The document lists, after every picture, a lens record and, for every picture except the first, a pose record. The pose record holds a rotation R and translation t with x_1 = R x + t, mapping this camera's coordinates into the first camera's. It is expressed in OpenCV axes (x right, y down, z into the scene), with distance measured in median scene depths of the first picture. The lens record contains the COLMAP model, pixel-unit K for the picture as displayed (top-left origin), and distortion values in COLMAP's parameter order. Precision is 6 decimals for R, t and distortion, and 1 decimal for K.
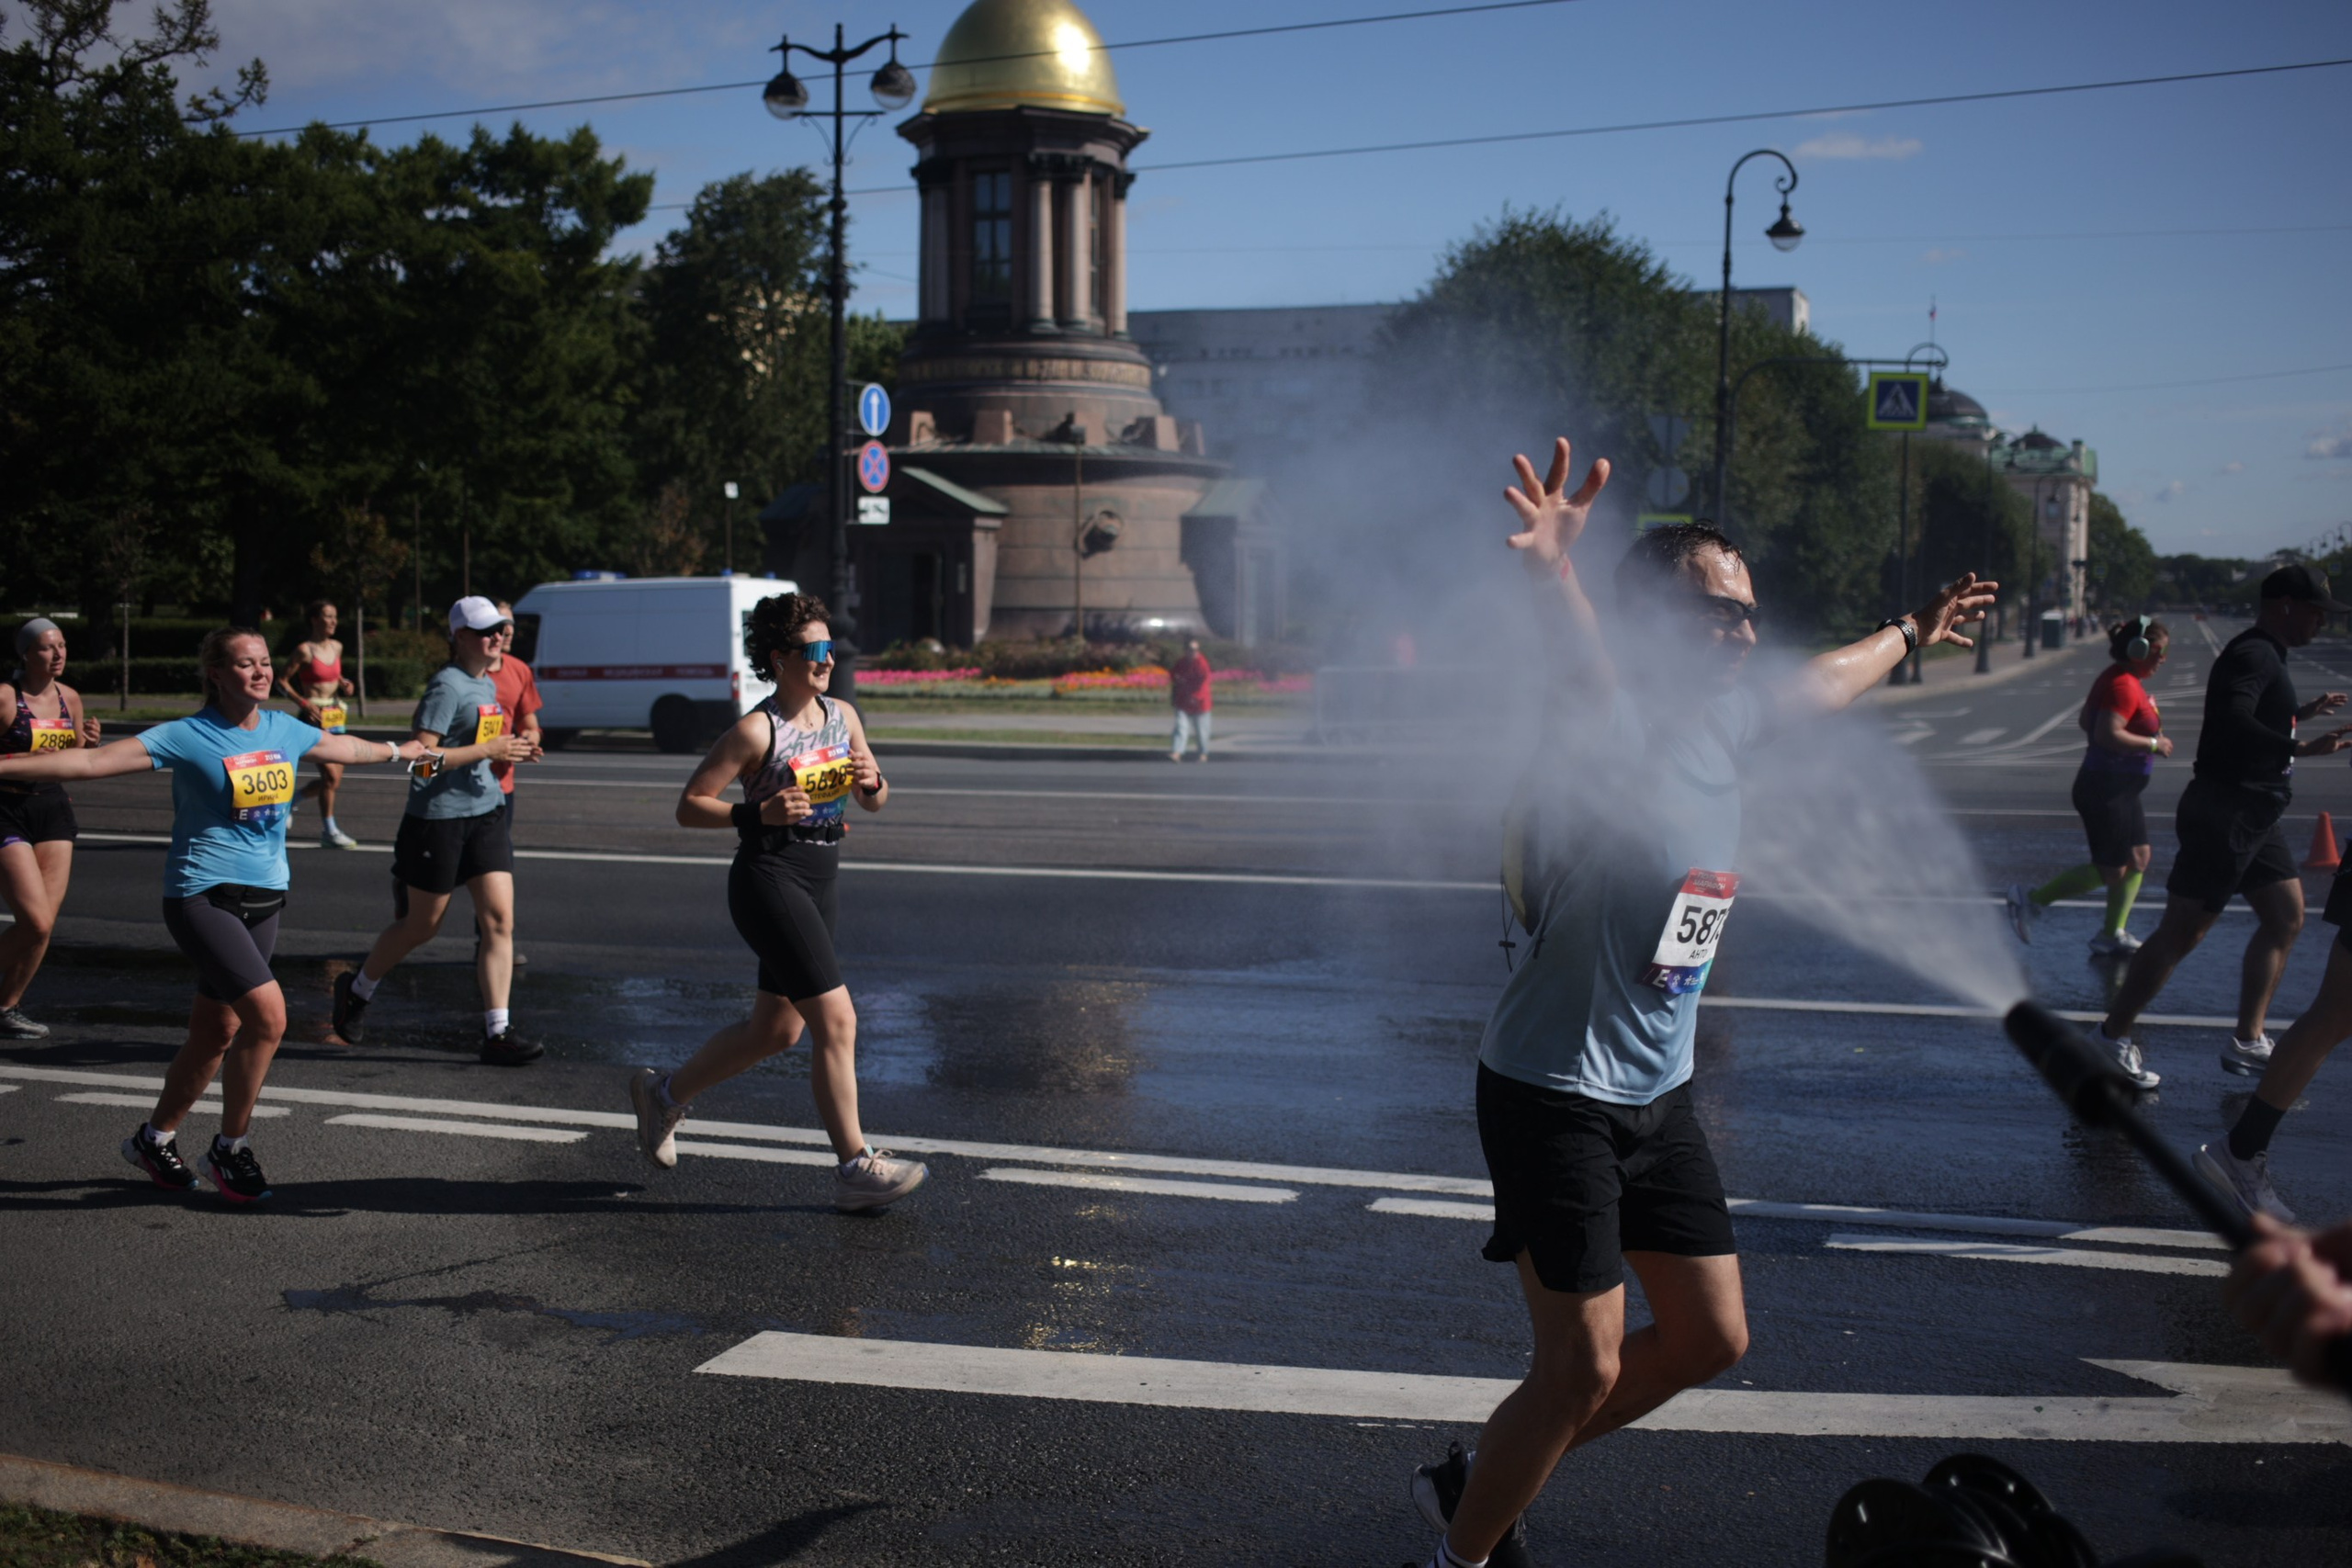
lens RADIAL K [[2652.1, 0, 1176.0], [0, 2652.1, 784.0], [0, 0, 1]] dist [-0.077672, 0.163715]
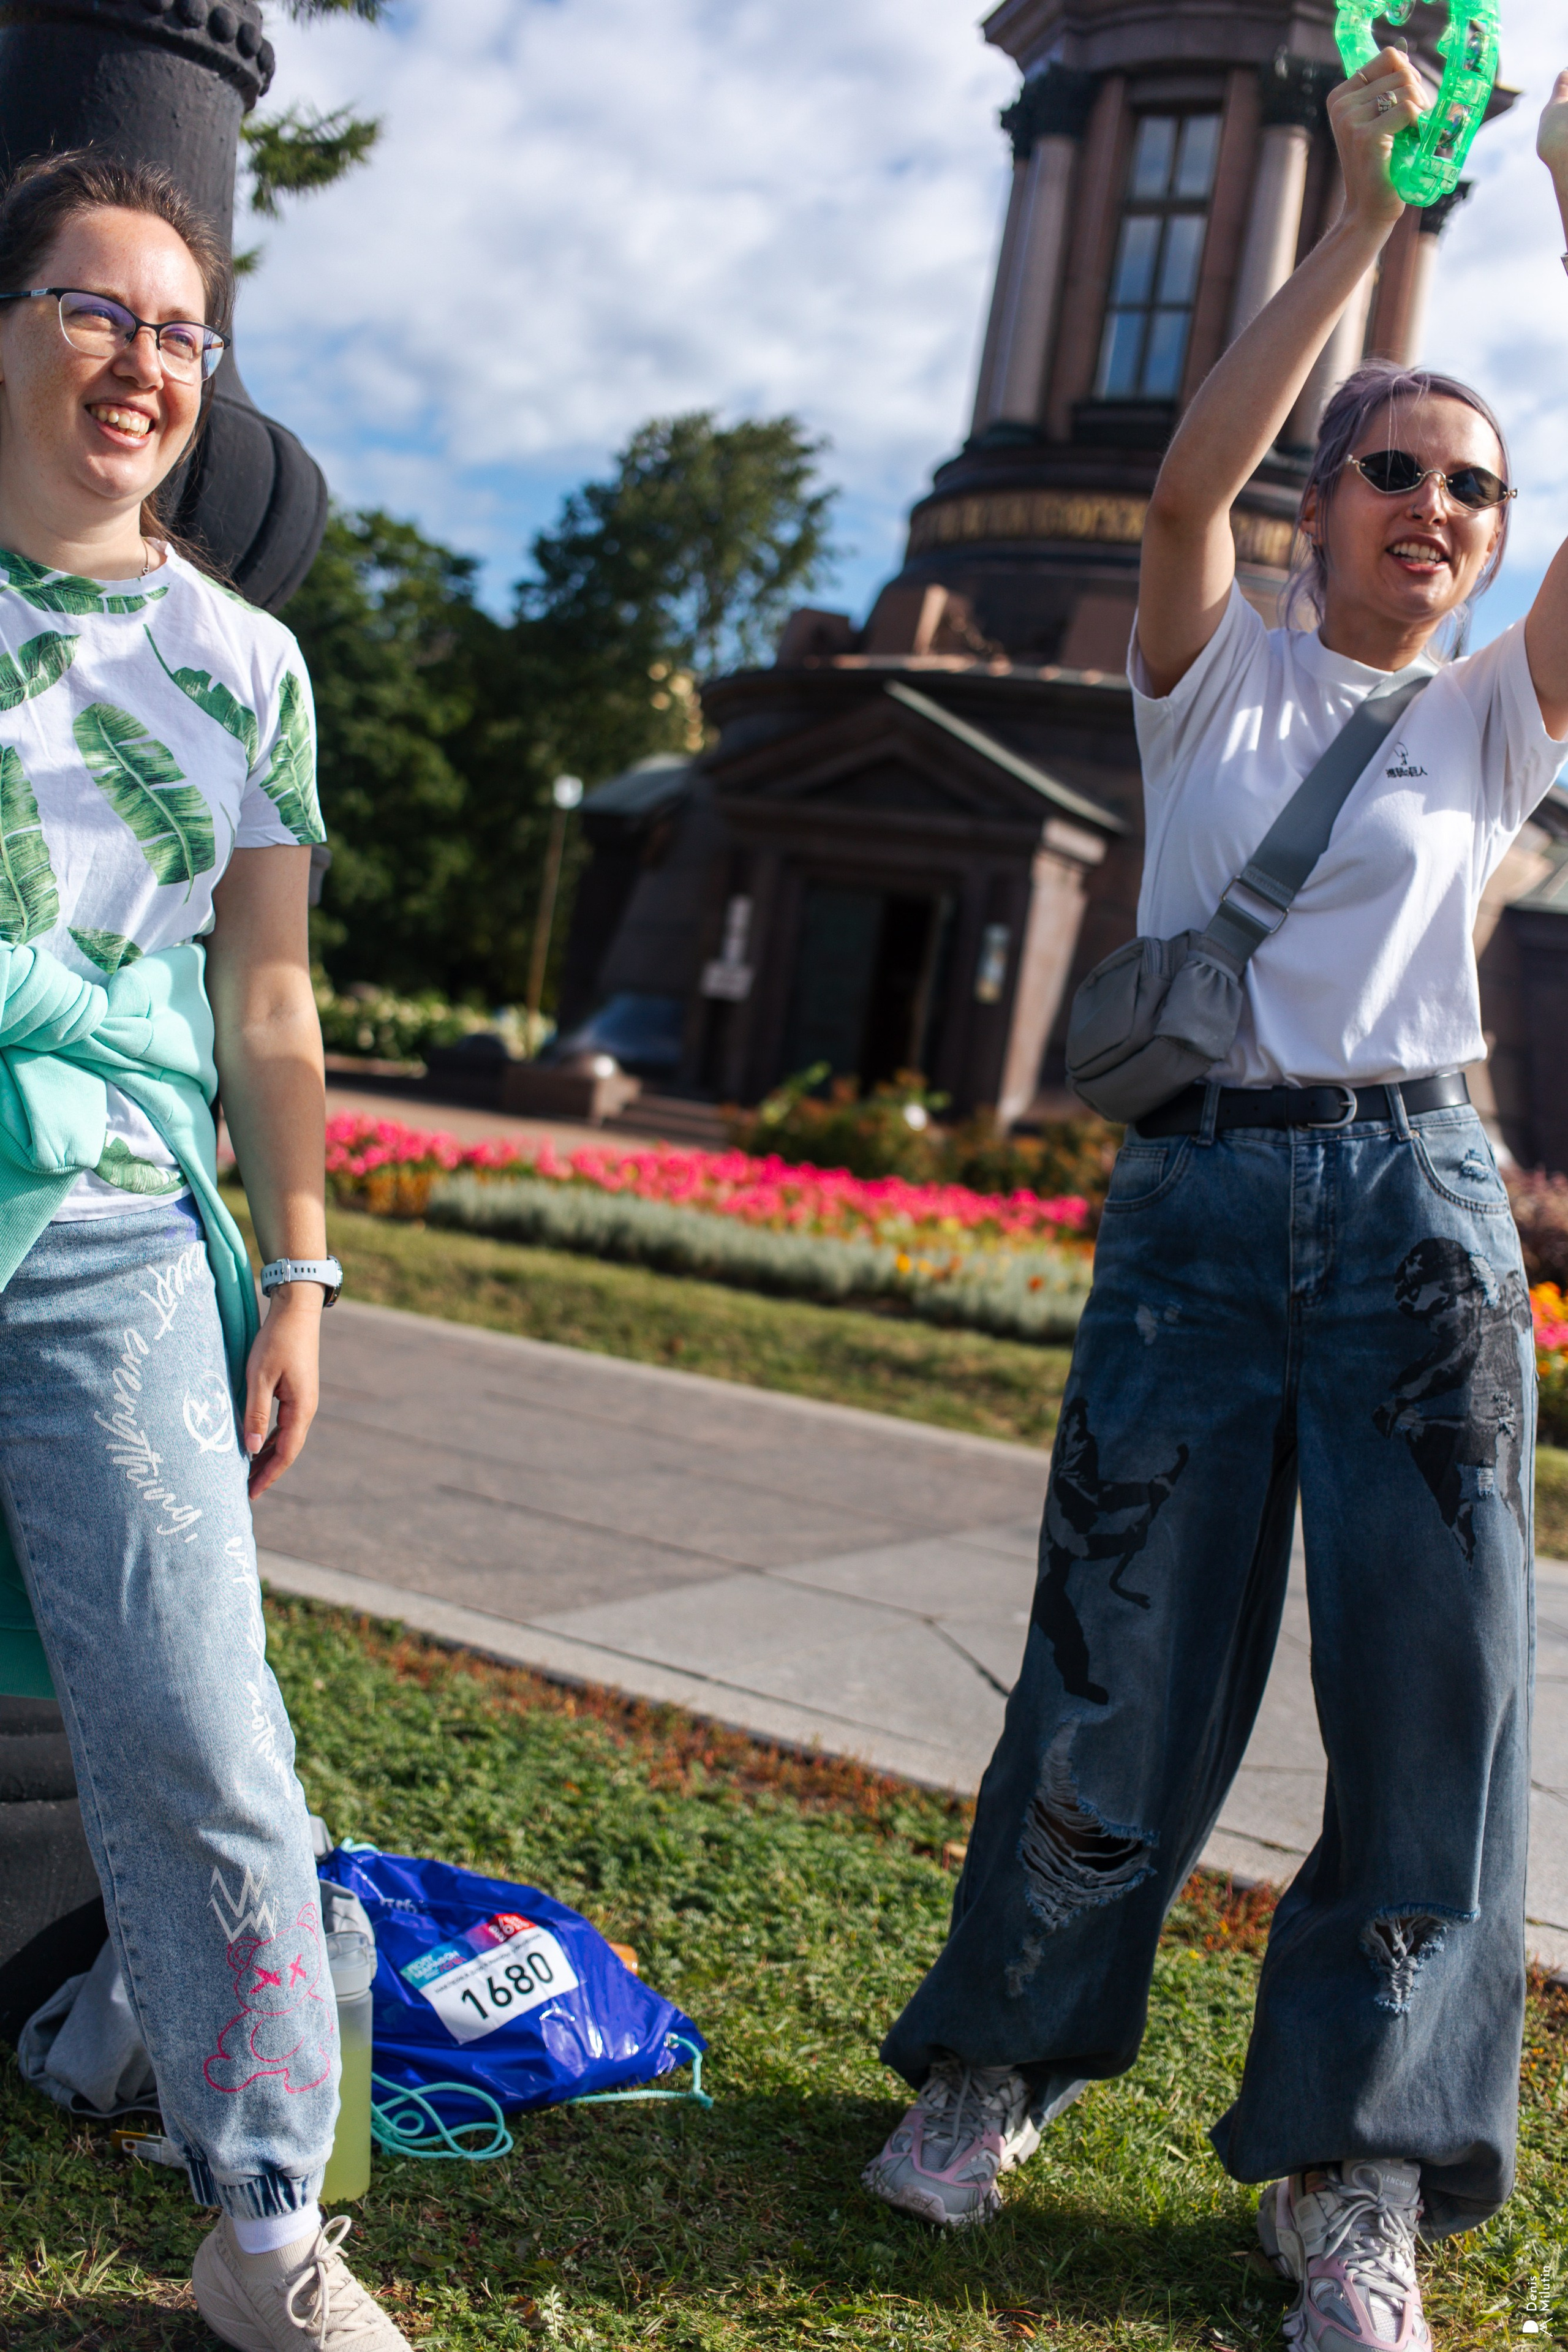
lens RADIAL K [[2652.4, 0, 784.0], [0, 2652.4, 1176.0], [0, 0, 1]] dist [-0.077672, 0.163715]
pose [[0.981490, 0.154701, -0.112892, -0.059012], [-0.158967, 0.986835, -0.029765, -0.025914], [0.106802, 0.047160, 0.993161, 0.566862]]
